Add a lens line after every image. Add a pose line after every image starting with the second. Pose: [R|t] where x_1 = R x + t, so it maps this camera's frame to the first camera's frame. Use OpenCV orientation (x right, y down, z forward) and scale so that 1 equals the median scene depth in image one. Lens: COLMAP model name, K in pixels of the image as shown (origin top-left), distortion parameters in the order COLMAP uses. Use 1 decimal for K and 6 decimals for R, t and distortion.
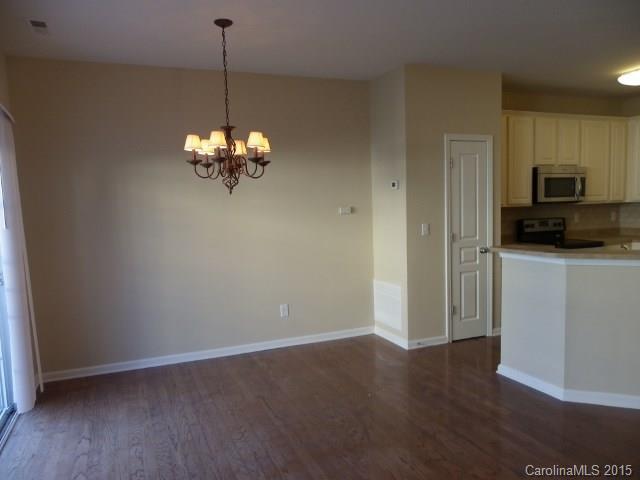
lens RADIAL K [[481.5, 0, 320.0], [0, 481.5, 240.0], [0, 0, 1]] dist [-0.013515, 0.001149]
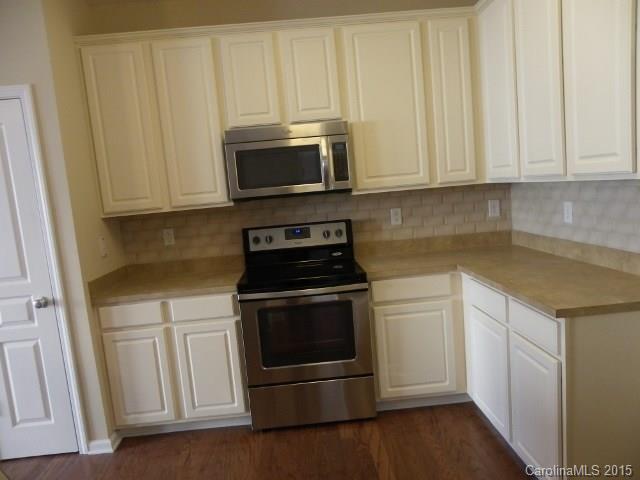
lens RADIAL K [[481.5, 0, 320.0], [0, 481.5, 240.0], [0, 0, 1]] dist [-0.013515, 0.001149]
pose [[0.941596, -0.015742, -0.336377, 0.665582], [0.034145, 0.998222, 0.048863, -0.052174], [0.335010, -0.057495, 0.940459, 0.492667]]
